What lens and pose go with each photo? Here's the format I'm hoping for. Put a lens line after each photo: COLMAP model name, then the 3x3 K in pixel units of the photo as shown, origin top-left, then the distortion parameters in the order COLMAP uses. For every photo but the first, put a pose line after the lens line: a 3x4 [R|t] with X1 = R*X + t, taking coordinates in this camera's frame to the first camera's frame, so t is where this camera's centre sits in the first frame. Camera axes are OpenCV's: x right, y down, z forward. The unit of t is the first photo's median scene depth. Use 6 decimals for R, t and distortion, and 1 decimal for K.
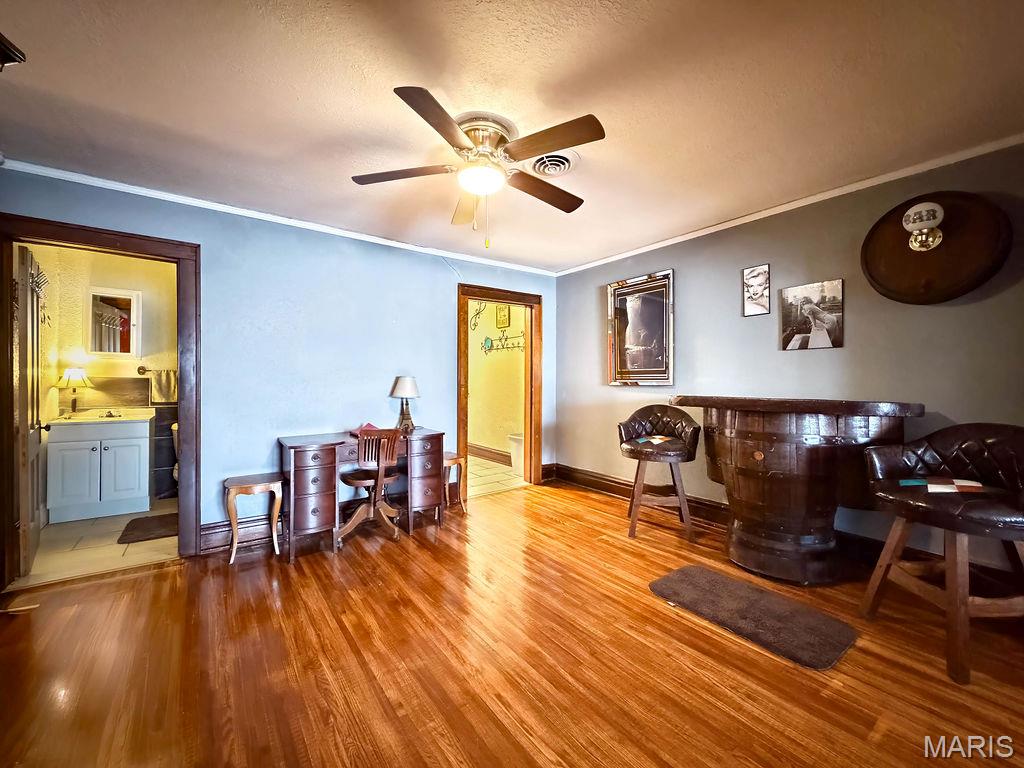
lens RADIAL K [[407.1, 0, 509.4], [0, 407.1, 382.3], [0, 0, 1]] dist [0.000293, 0.000155]
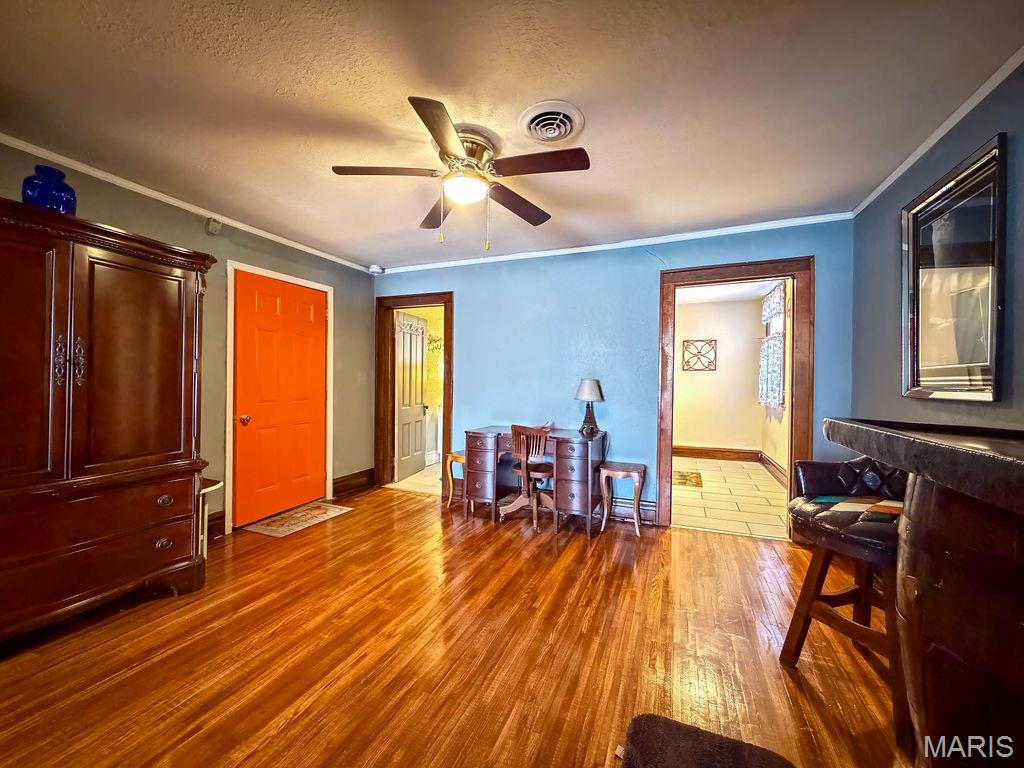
lens RADIAL K [[407.1, 0, 509.4], [0, 407.1, 382.3], [0, 0, 1]] dist [0.000293, 0.000155]
pose [[0.510873, 0.006405, -0.859632, 0.711318], [-0.016800, 0.999856, -0.002534, -0.002354], [0.859492, 0.015736, 0.510907, 0.460411]]
